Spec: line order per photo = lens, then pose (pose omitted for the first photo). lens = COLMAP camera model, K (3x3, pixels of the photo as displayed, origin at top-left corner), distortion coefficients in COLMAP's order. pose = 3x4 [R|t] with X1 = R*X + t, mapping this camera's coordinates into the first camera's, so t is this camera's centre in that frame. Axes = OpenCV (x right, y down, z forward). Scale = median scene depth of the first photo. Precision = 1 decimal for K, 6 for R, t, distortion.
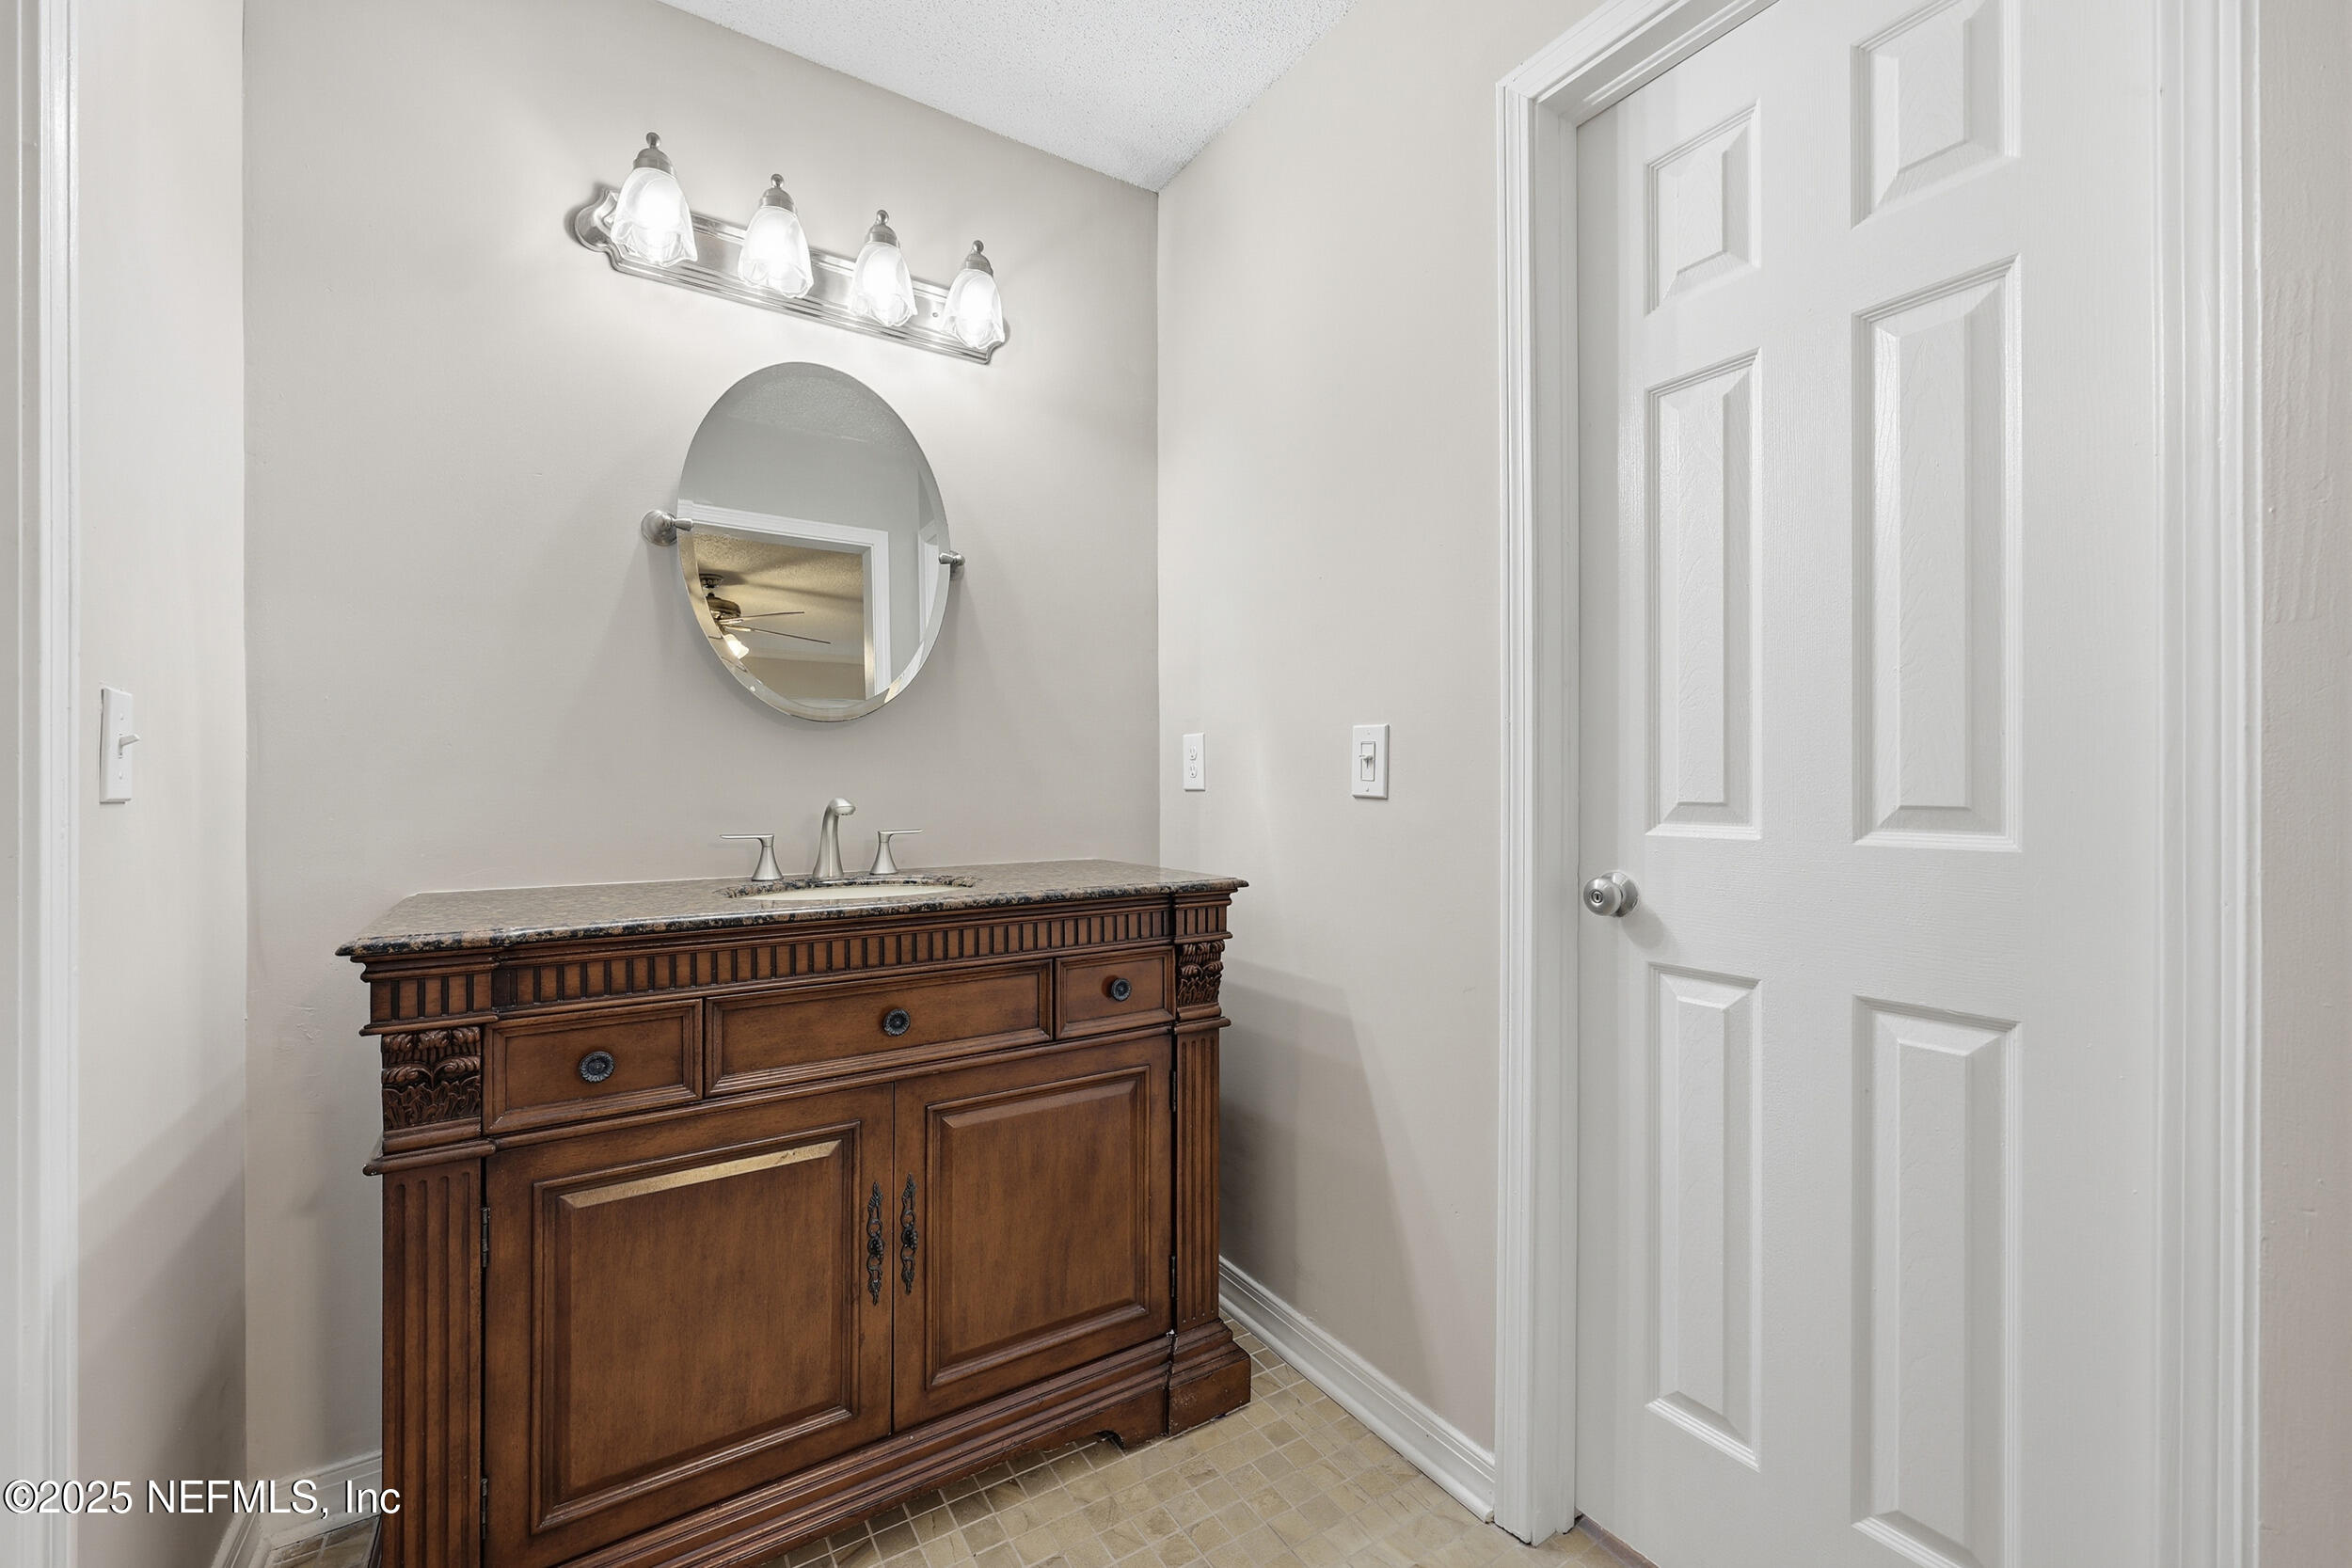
lens RADIAL K [[957.3, 0, 1176.0], [0, 957.3, 784.0], [0, 0, 1]] dist [0.010321, 0.000147]
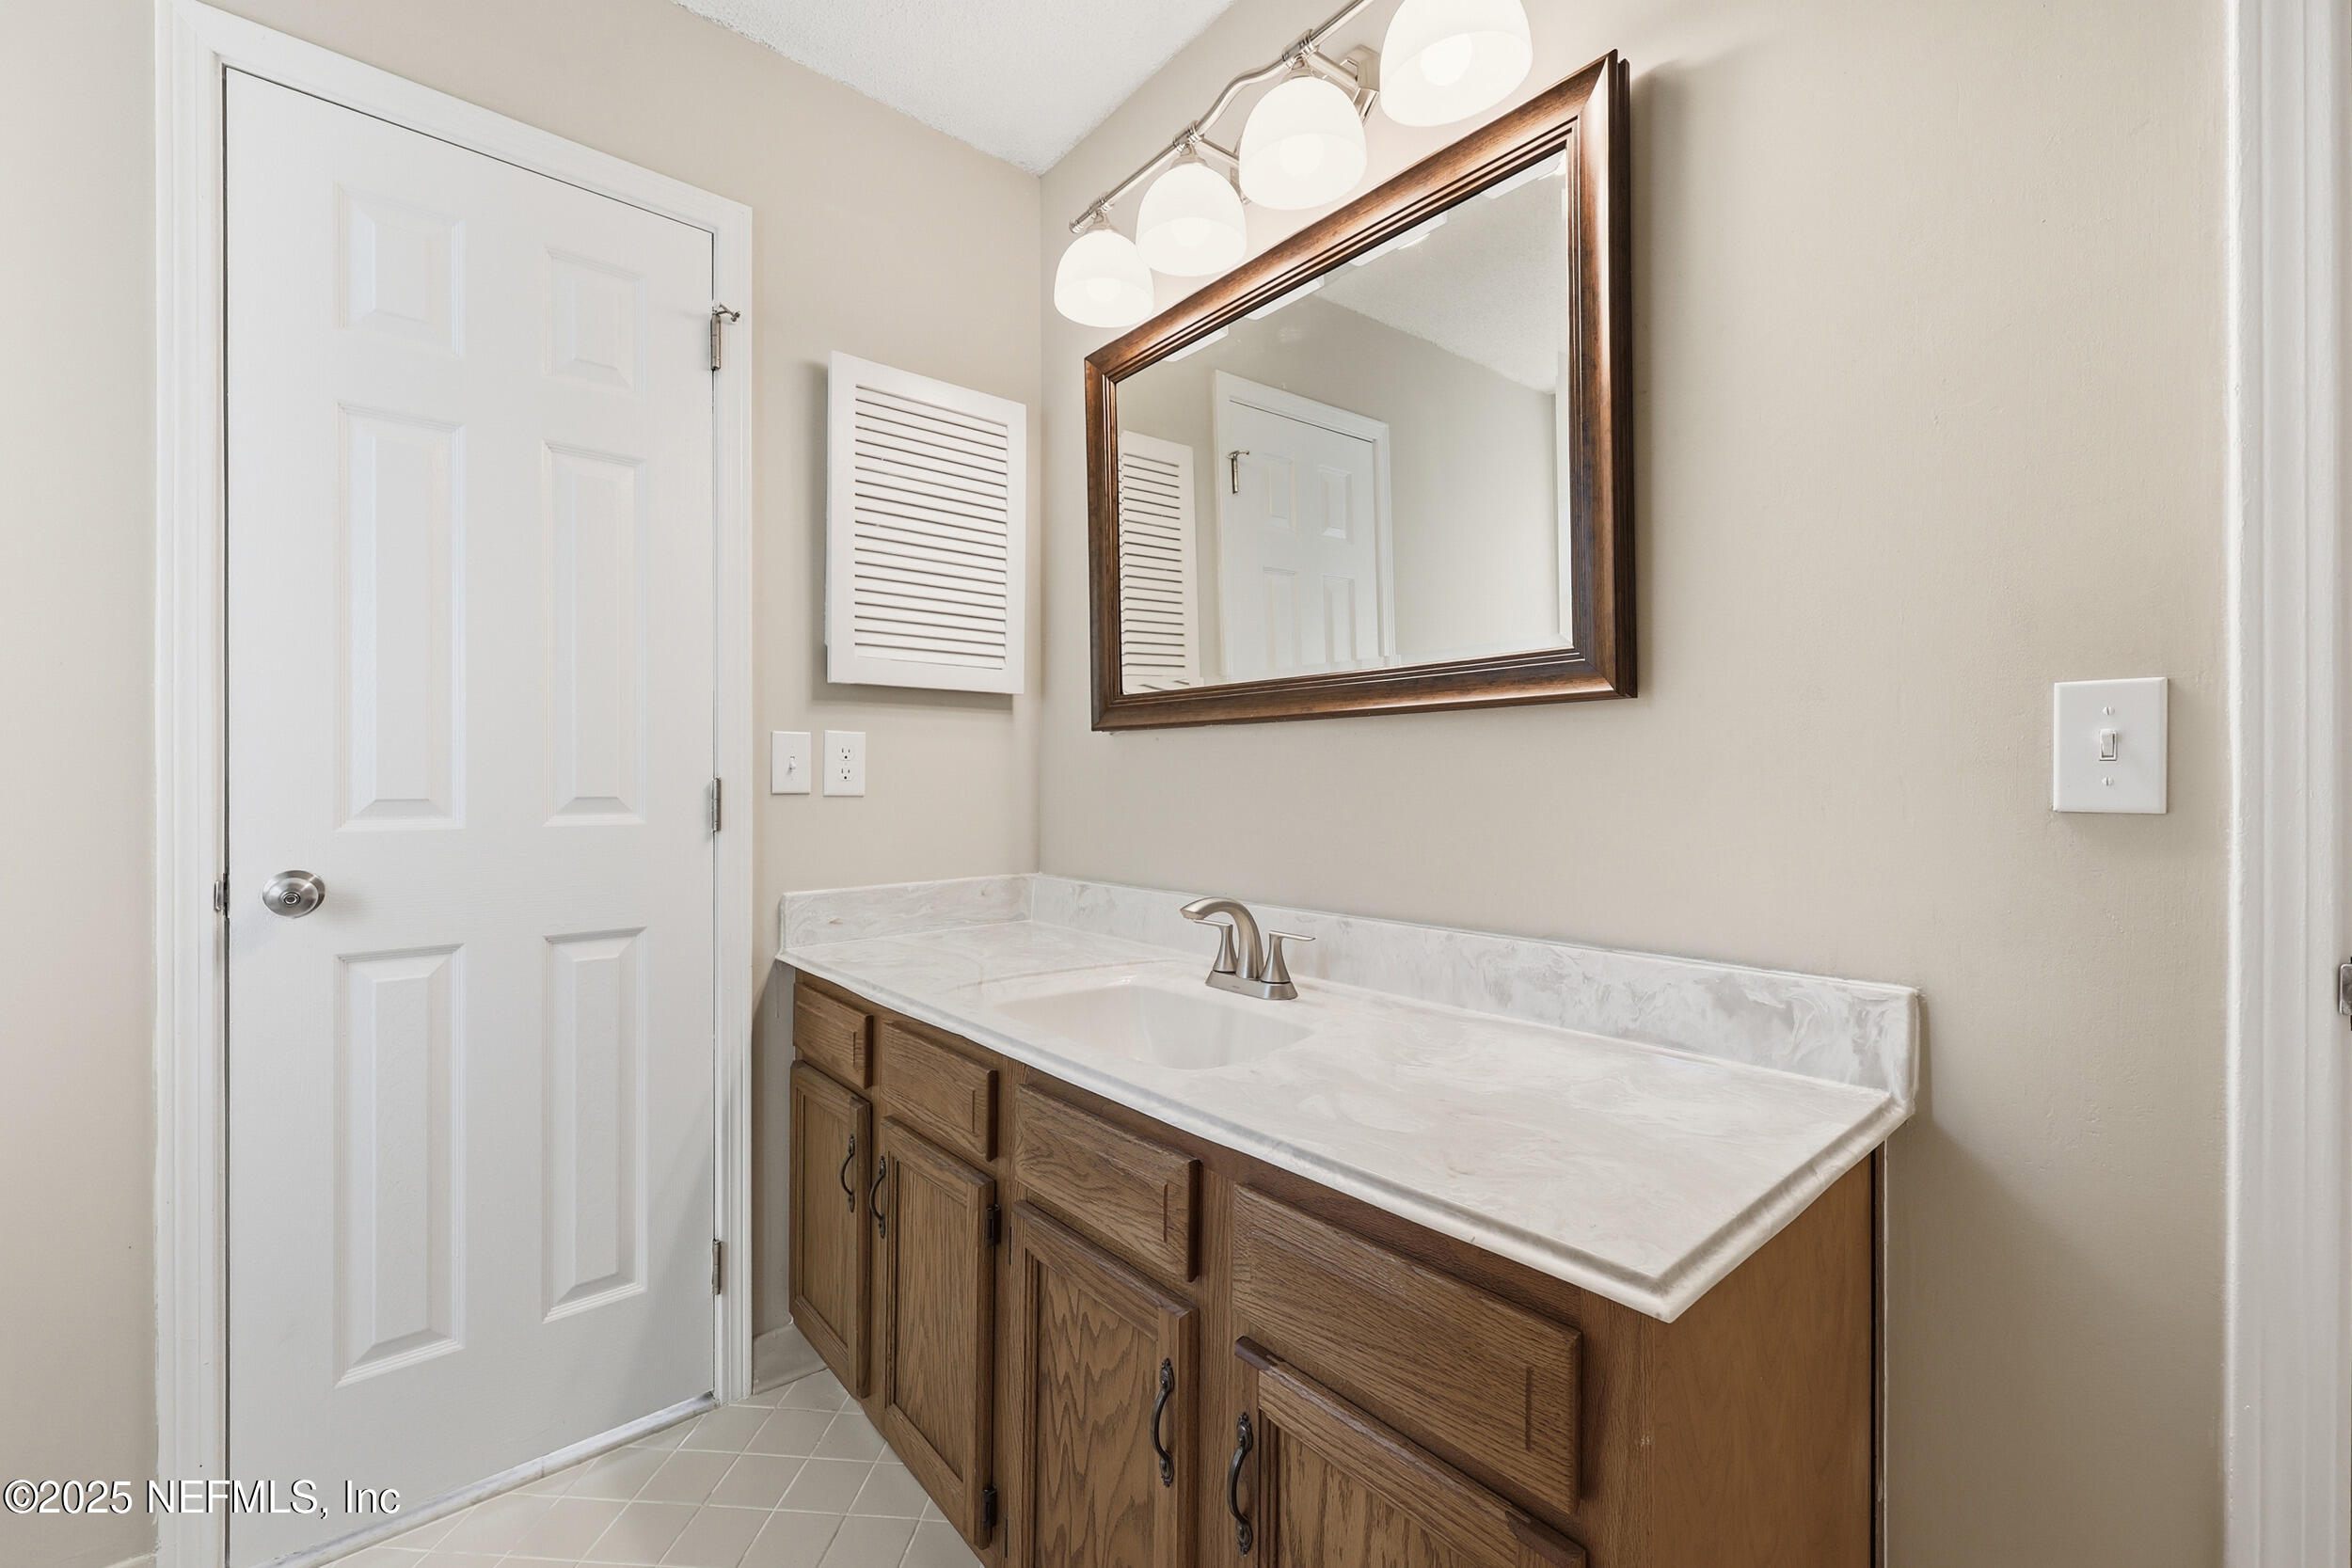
lens RADIAL K [[957.3, 0, 1176.0], [0, 957.3, 784.0], [0, 0, 1]] dist [0.010321, 0.000147]
pose [[-0.131187, -0.004672, 0.991347, -0.687089], [-0.003560, 0.999985, 0.004242, -0.003406], [-0.991351, -0.002972, -0.131201, 0.270479]]
